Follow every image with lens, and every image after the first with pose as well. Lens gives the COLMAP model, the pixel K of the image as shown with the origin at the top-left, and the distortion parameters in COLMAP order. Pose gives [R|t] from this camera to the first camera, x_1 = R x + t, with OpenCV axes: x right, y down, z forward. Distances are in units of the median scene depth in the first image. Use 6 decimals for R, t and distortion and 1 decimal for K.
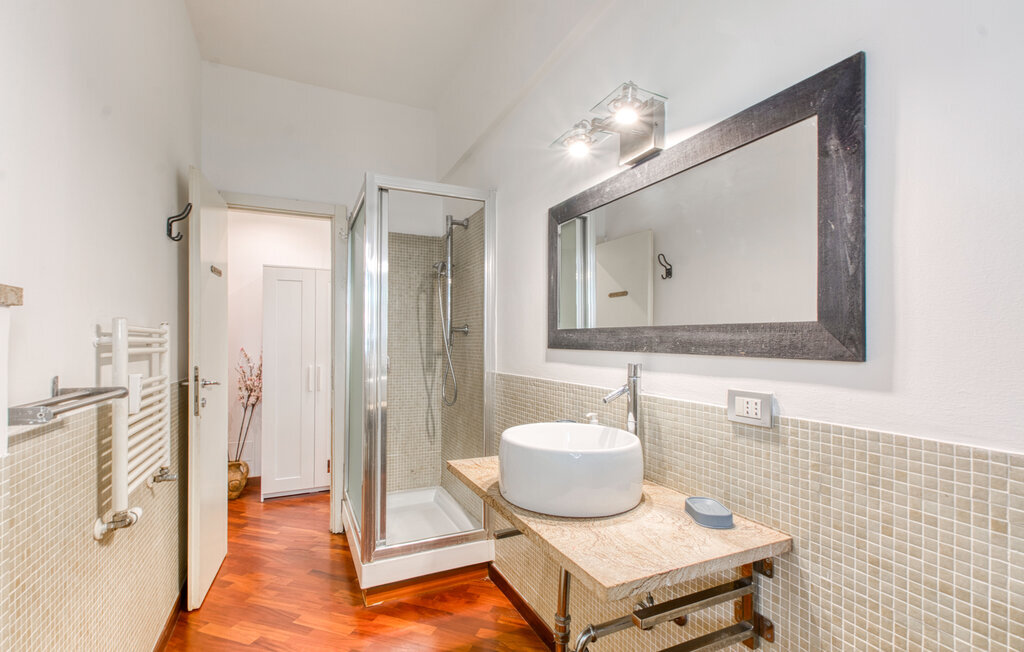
lens RADIAL K [[454.8, 0, 505.9], [0, 454.8, 339.7], [0, 0, 1]] dist [-0.000446, -0.000292]
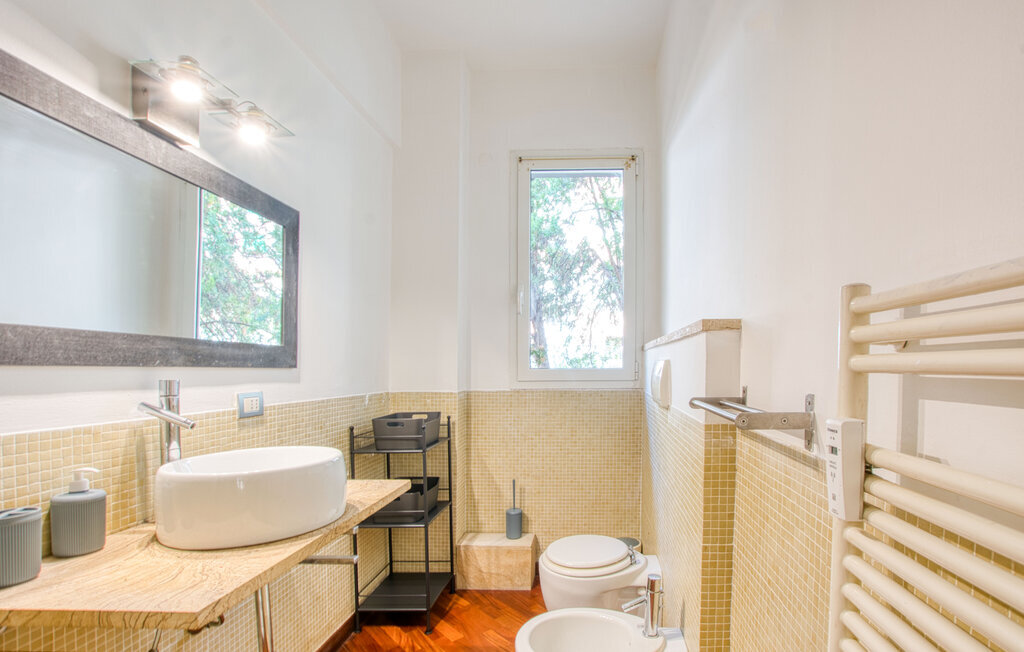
lens RADIAL K [[454.8, 0, 505.9], [0, 454.8, 339.7], [0, 0, 1]] dist [-0.000446, -0.000292]
pose [[-0.814729, 0.022517, 0.579405, -0.818698], [-0.013139, 0.998272, -0.057271, 0.020402], [-0.579693, -0.054273, -0.813025, 1.540659]]
